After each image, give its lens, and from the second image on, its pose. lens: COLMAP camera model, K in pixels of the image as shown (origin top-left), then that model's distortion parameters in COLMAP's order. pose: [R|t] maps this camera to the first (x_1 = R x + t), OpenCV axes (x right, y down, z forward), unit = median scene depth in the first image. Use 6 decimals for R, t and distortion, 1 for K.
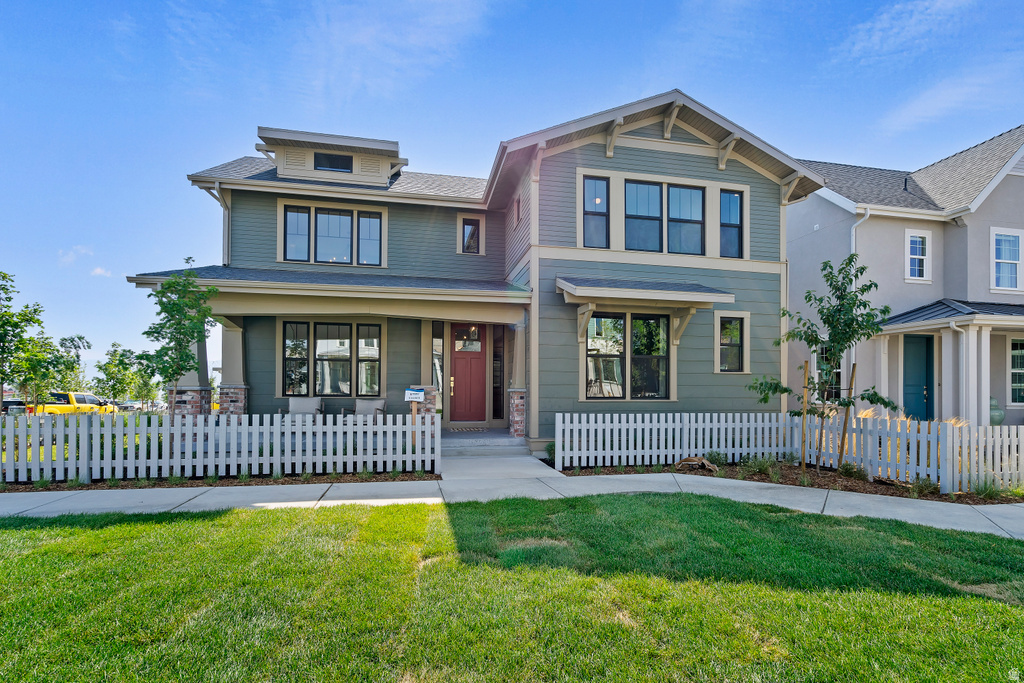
lens RADIAL K [[448.2, 0, 513.9], [0, 448.2, 334.5], [0, 0, 1]] dist [0.003543, 0.000440]
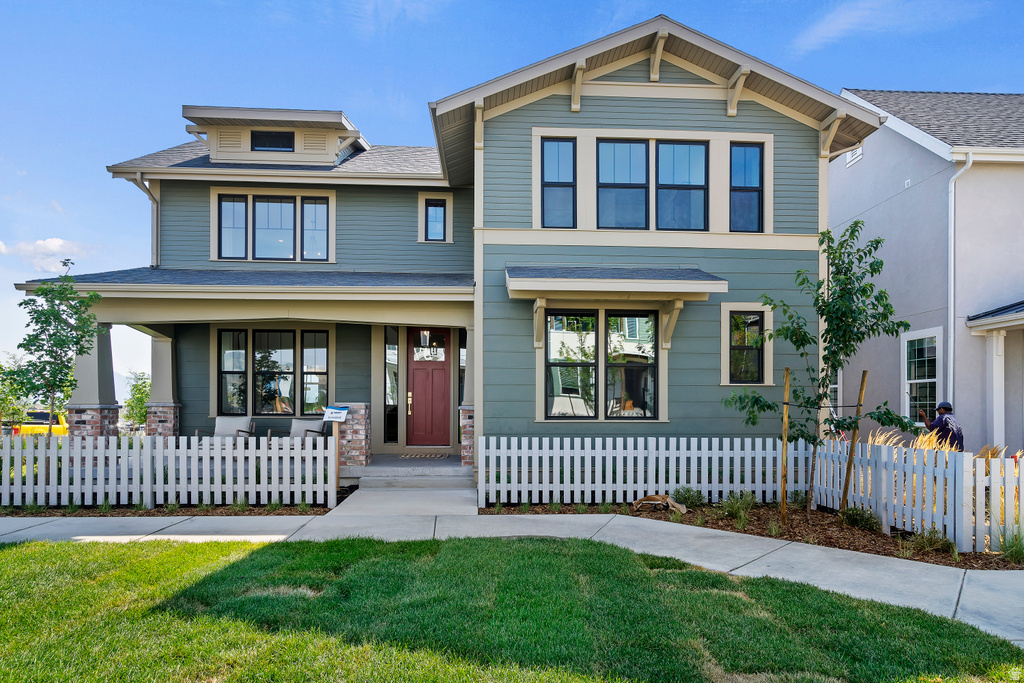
lens RADIAL K [[556.3, 0, 508.4], [0, 556.3, 343.8], [0, 0, 1]] dist [0.011045, 0.001749]
pose [[0.989794, -0.017754, -0.141398, 0.228011], [0.018987, 0.999793, 0.007372, 0.001894], [0.141238, -0.009981, 0.989925, 0.014429]]
